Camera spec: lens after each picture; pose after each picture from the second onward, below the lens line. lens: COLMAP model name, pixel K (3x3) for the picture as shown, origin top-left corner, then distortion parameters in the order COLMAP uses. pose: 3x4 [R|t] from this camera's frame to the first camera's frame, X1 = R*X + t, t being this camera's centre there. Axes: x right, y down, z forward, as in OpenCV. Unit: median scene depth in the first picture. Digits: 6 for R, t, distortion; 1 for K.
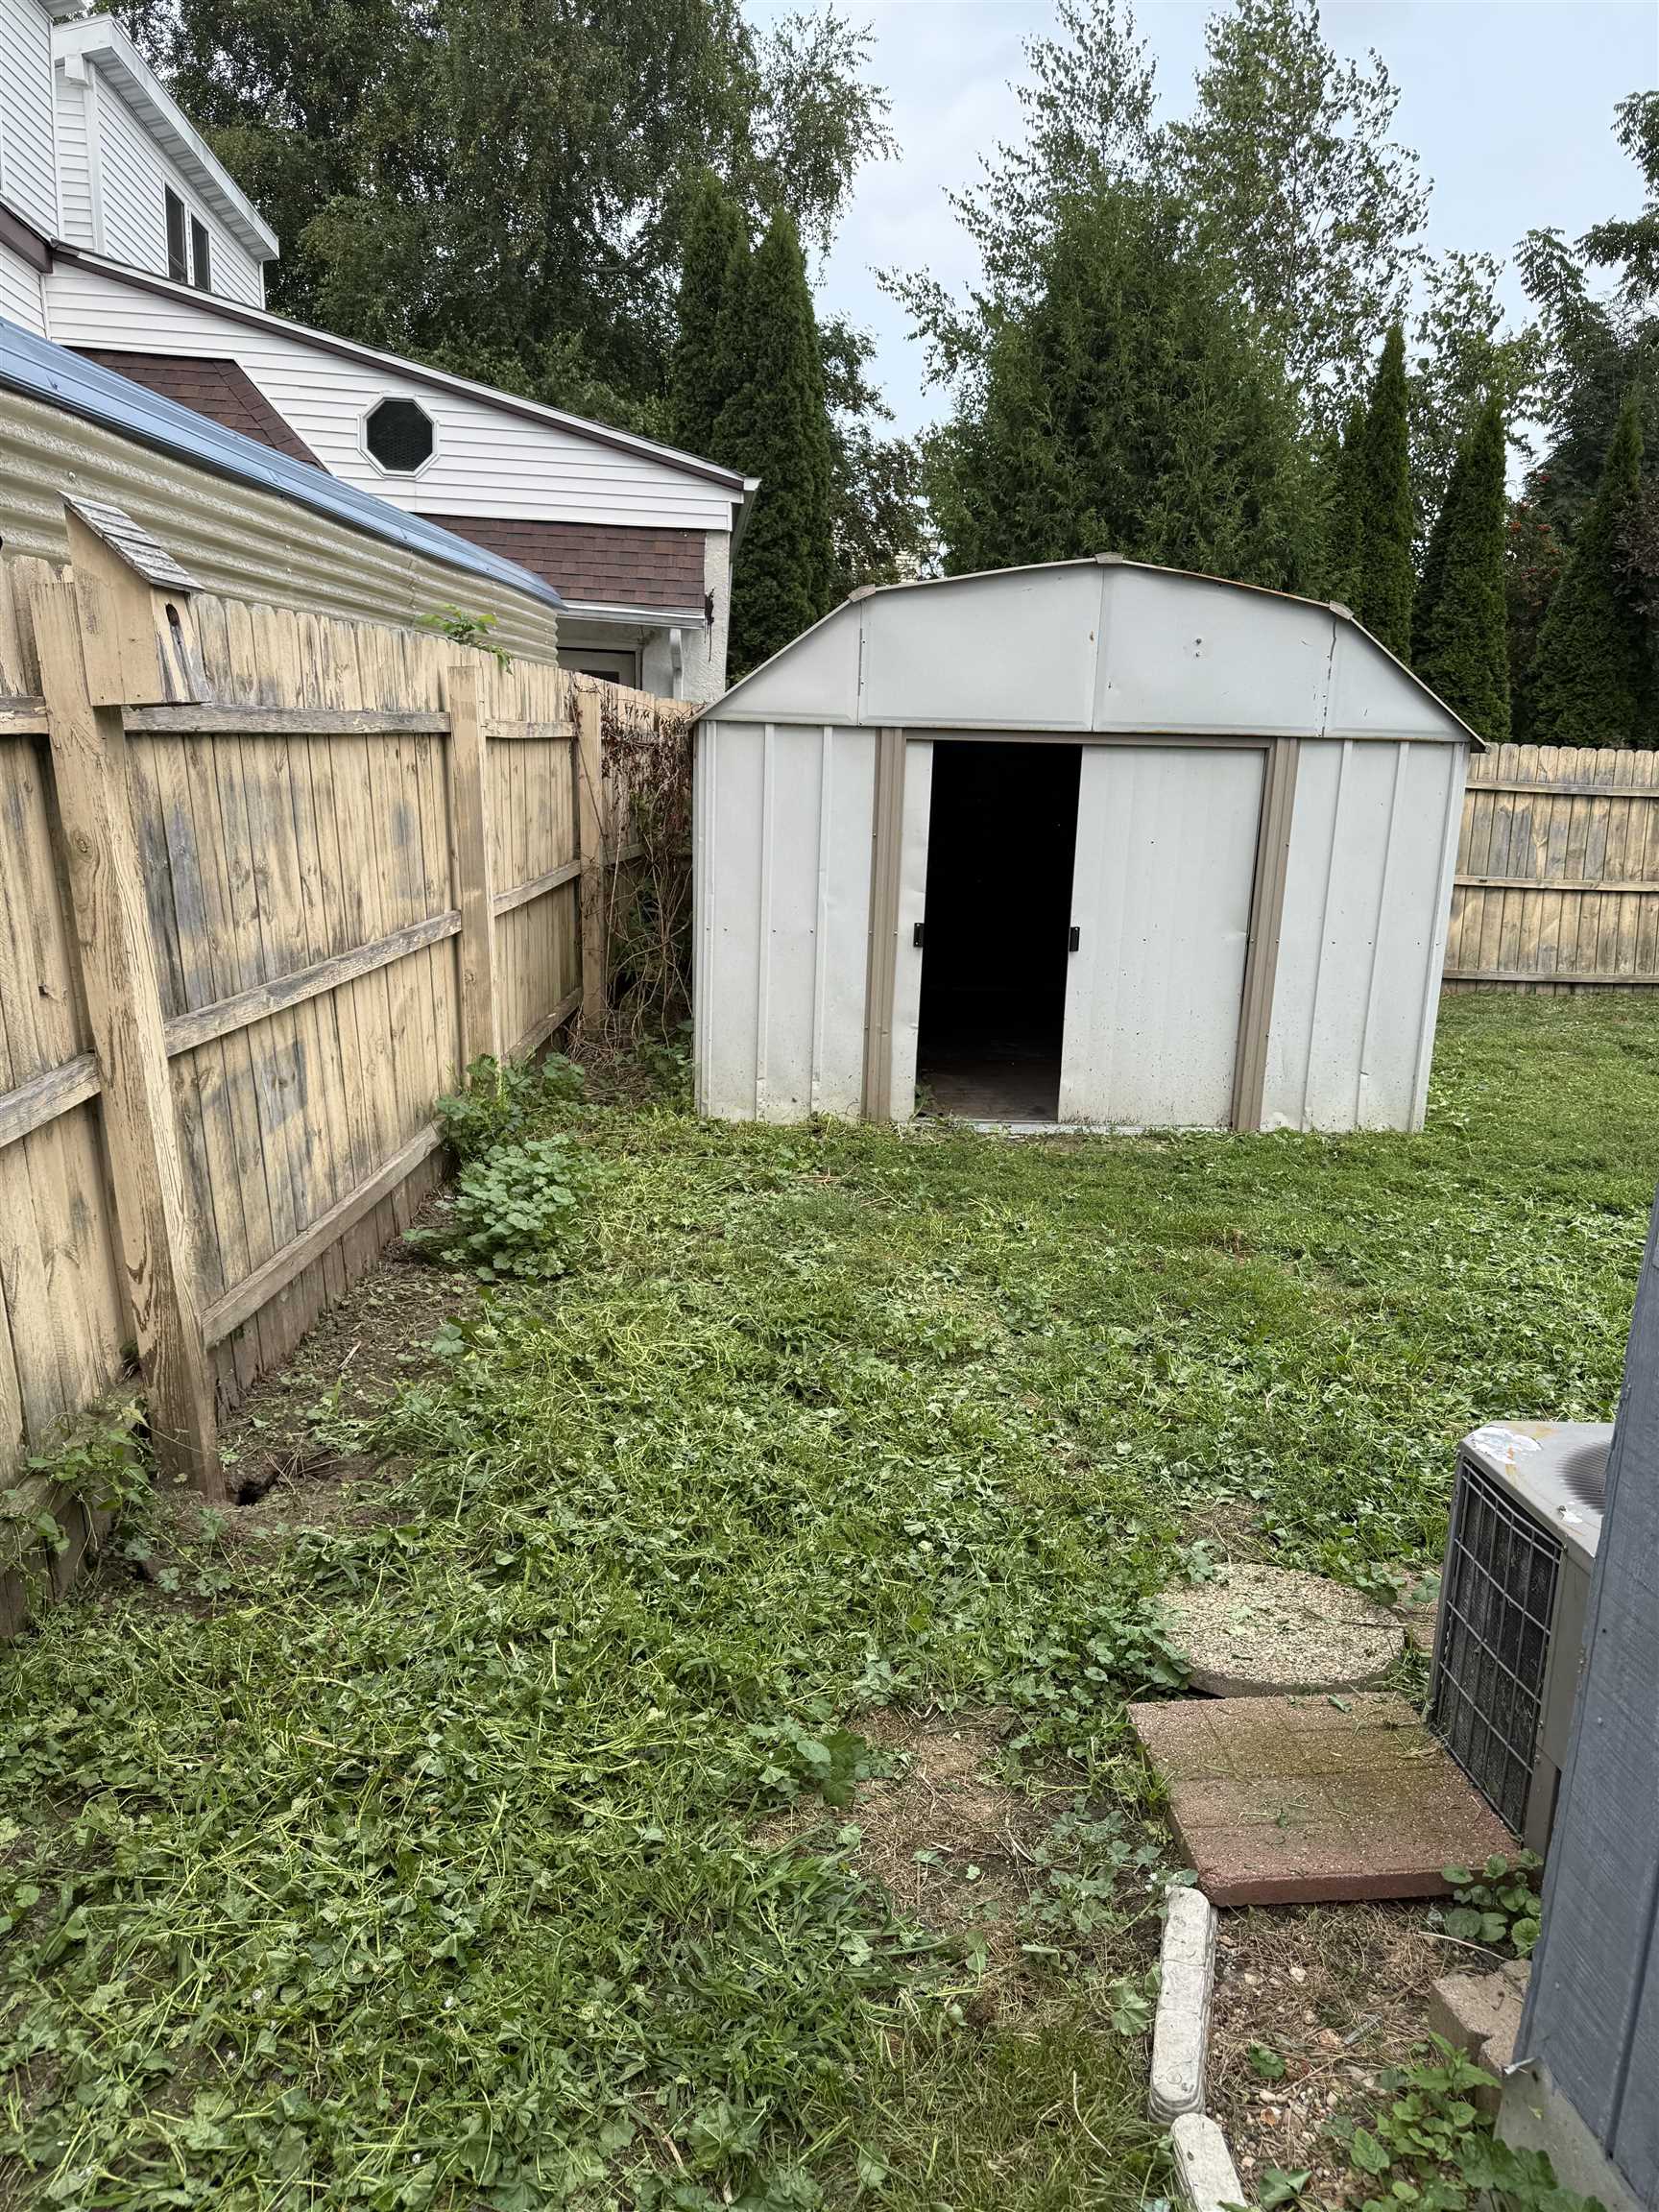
lens RADIAL K [[1564.6, 0, 829.5], [0, 1564.6, 1106.0], [0, 0, 1]] dist [-0.088979, 0.000543]
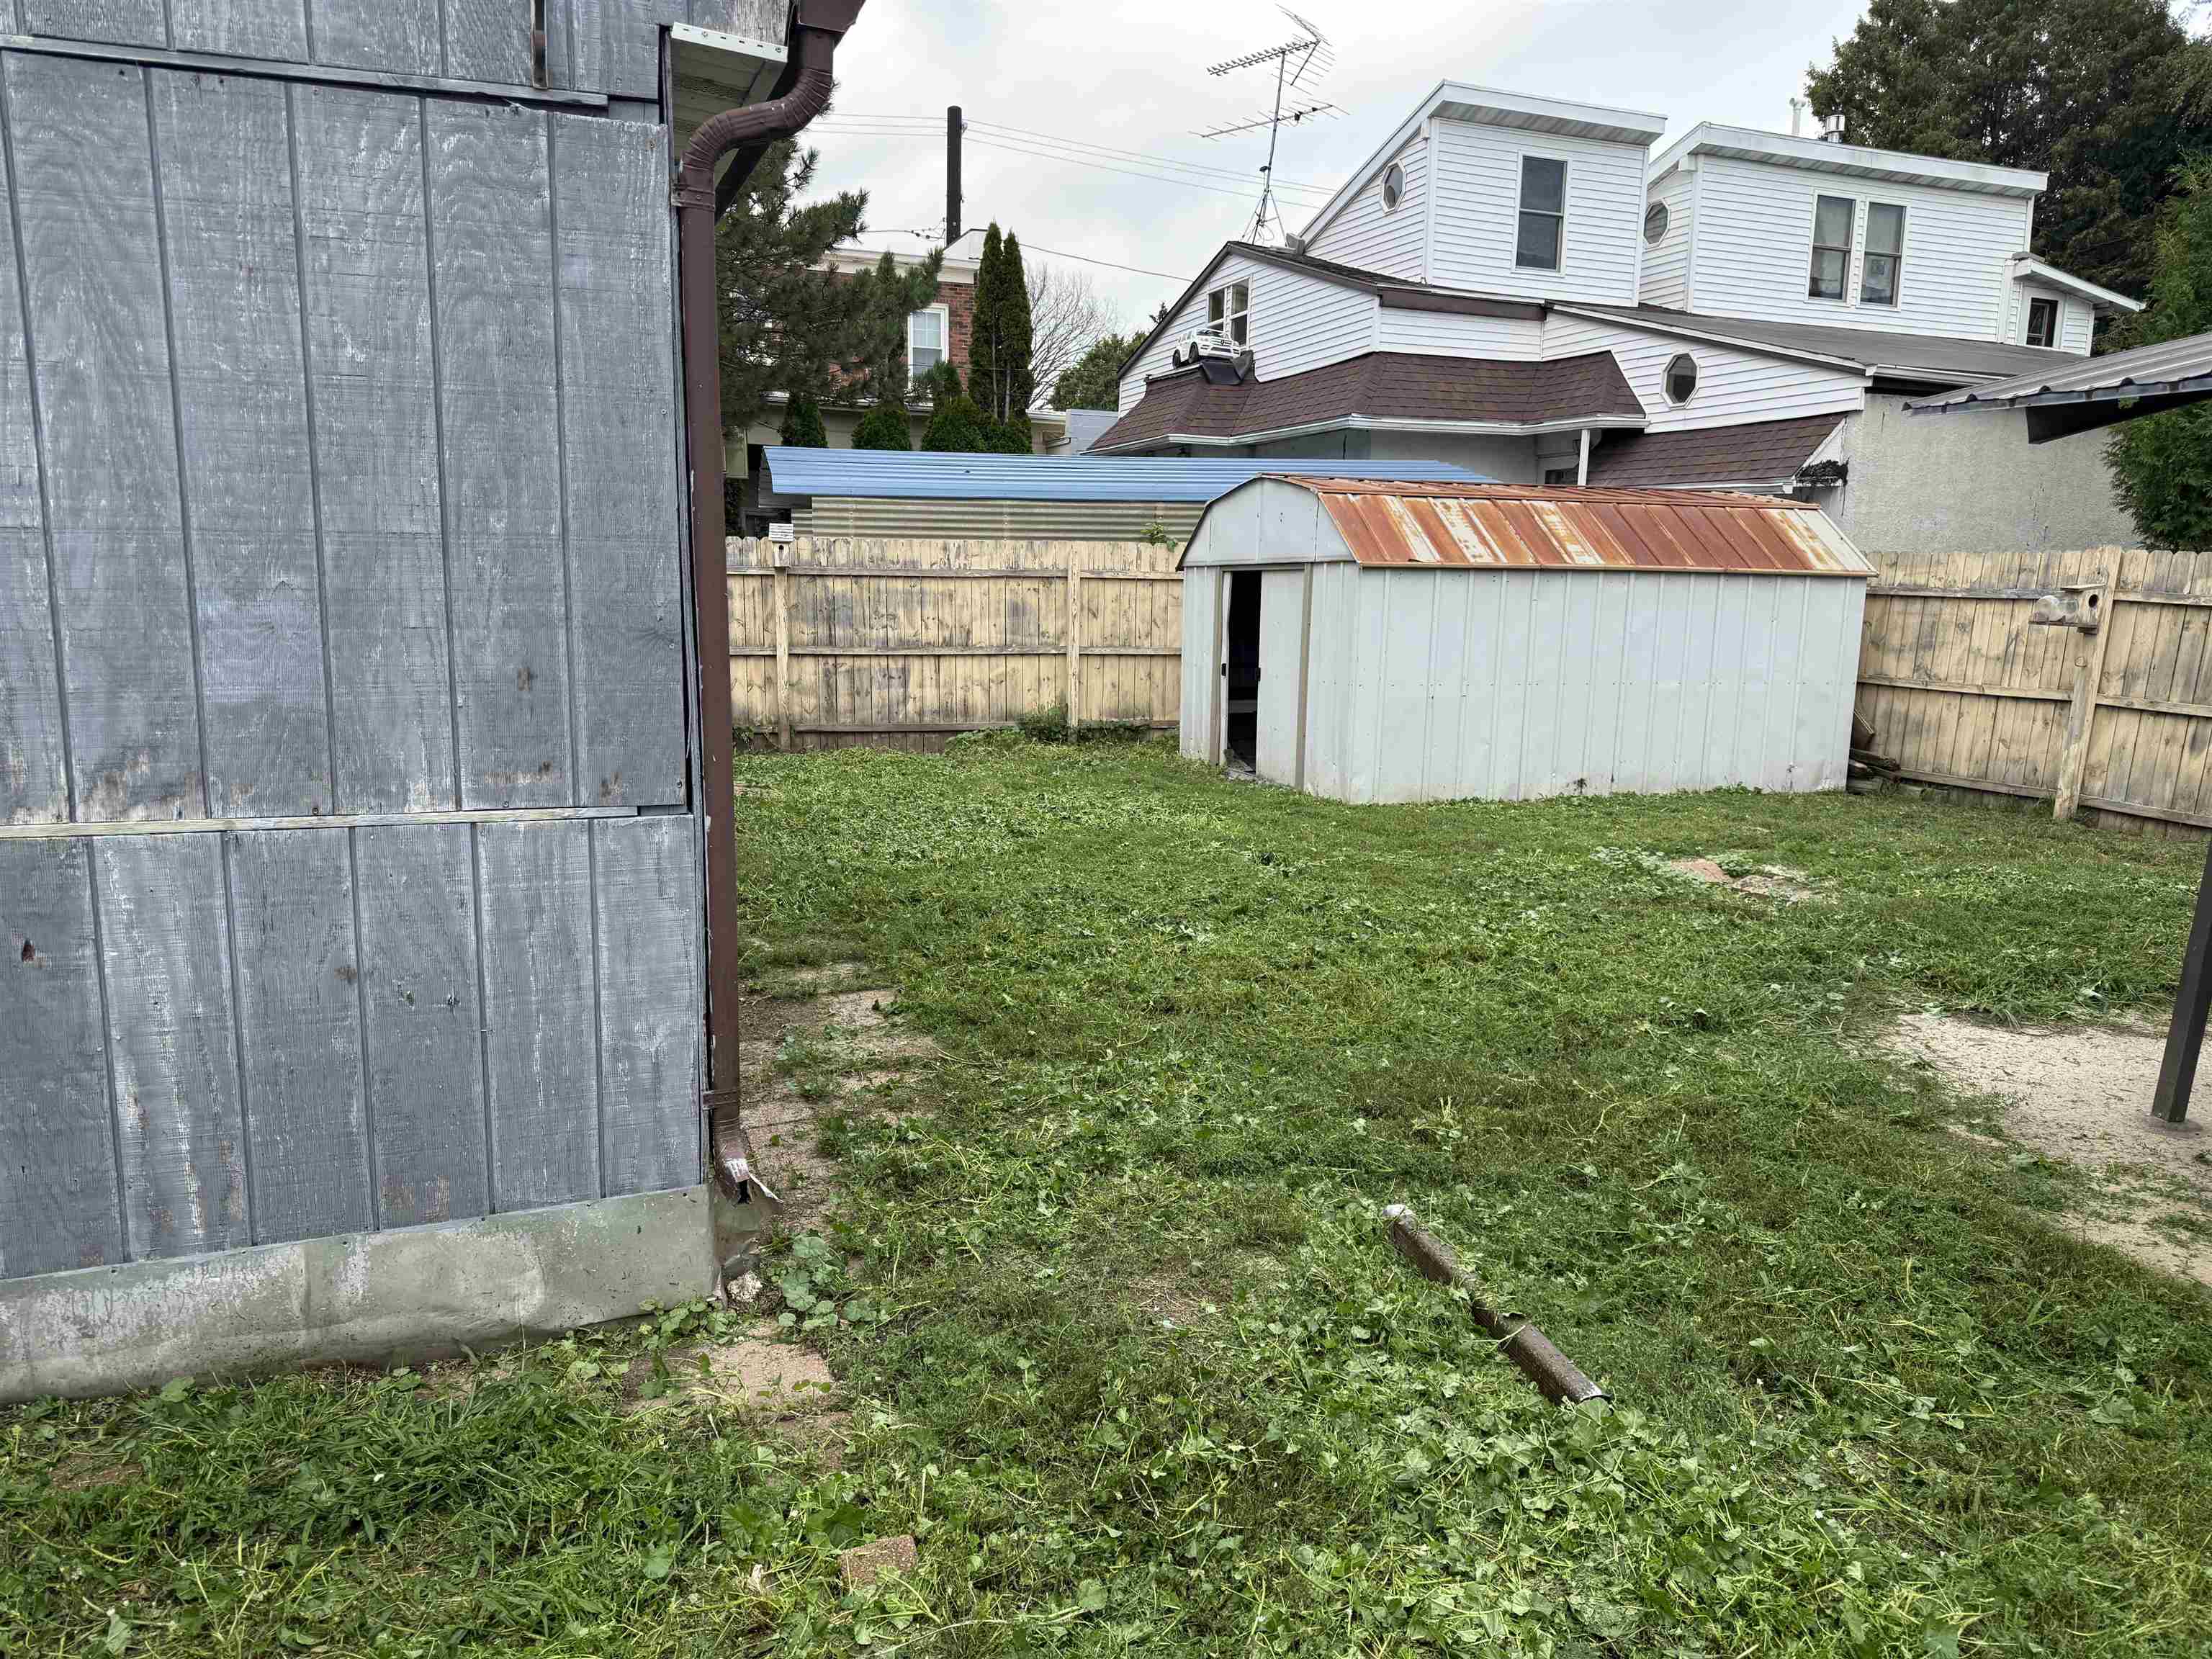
lens RADIAL K [[1564.6, 0, 1106.0], [0, 1564.6, 829.5], [0, 0, 1]] dist [-0.088979, 0.000543]
pose [[0.247459, 0.115707, -0.961965, 2.018993], [-0.214341, 0.974782, 0.062111, -0.000248], [0.944893, 0.190818, 0.266019, 0.367545]]
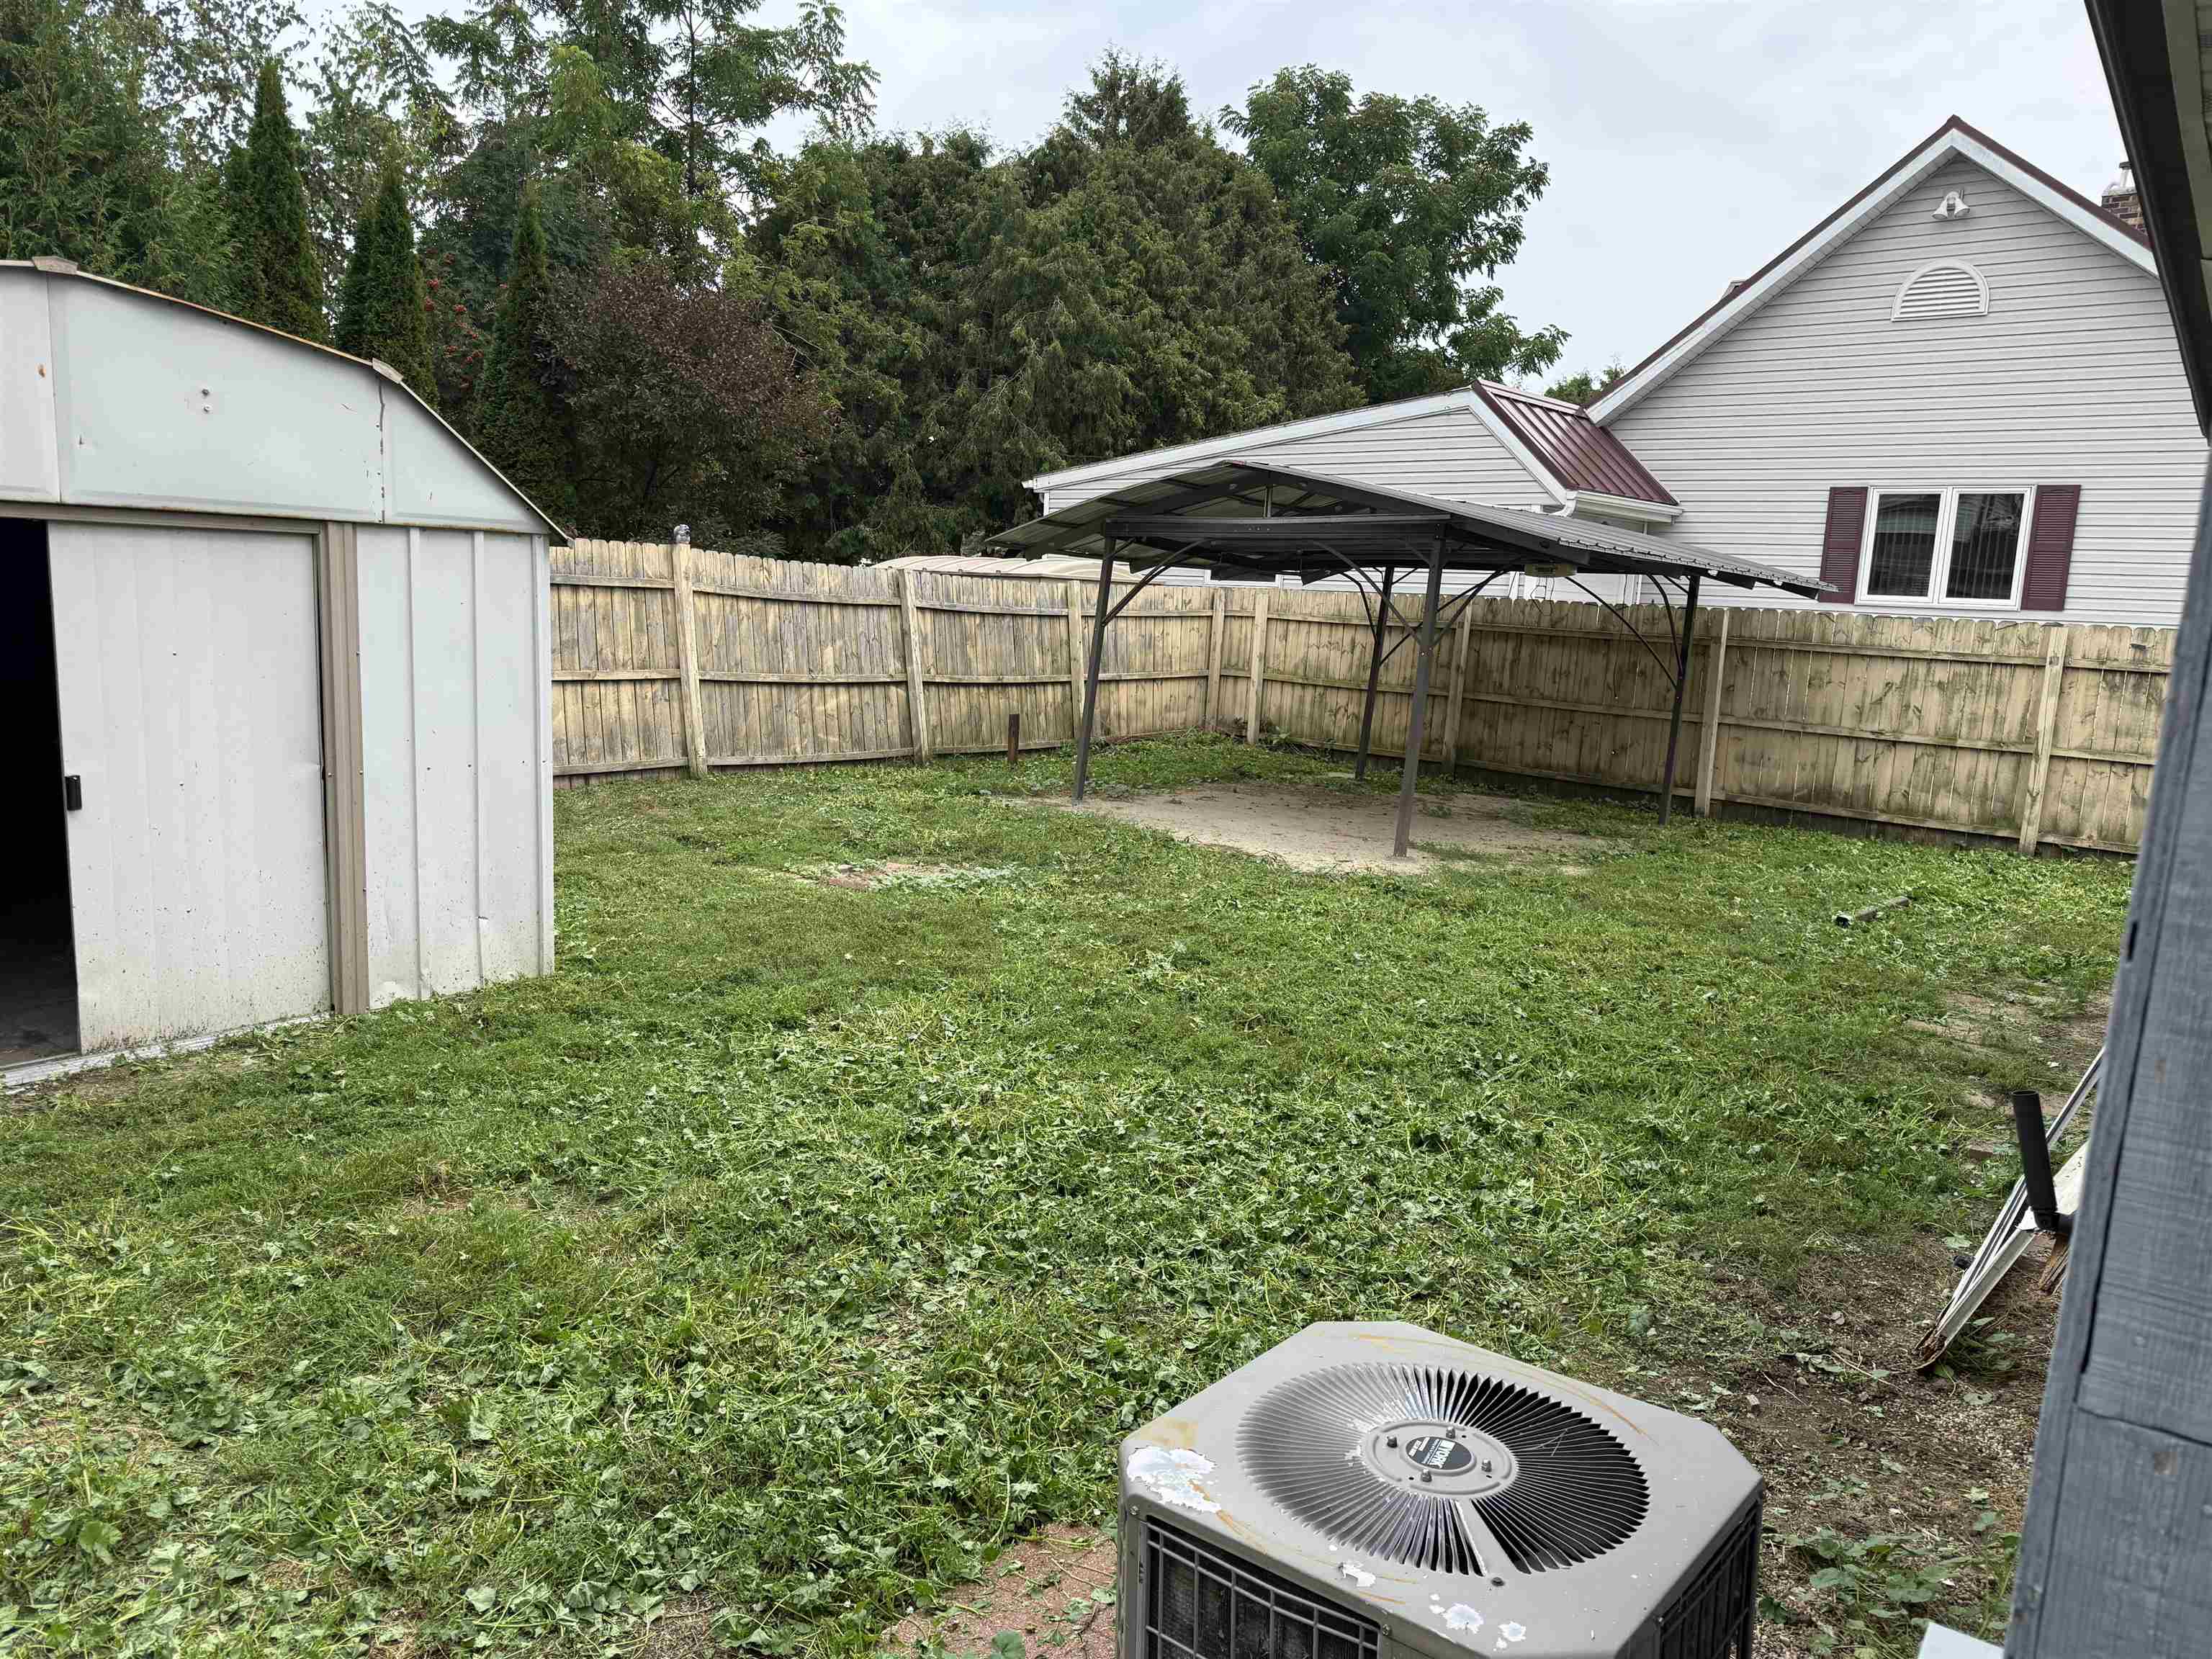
lens RADIAL K [[1493.2, 0, 1106.0], [0, 1493.2, 829.5], [0, 0, 1]] dist [0.019428, -0.032956]
pose [[0.658155, -0.101303, 0.746036, -0.042742], [0.125789, 0.991774, 0.023700, -0.047244], [-0.742300, 0.078244, 0.665484, 0.194067]]
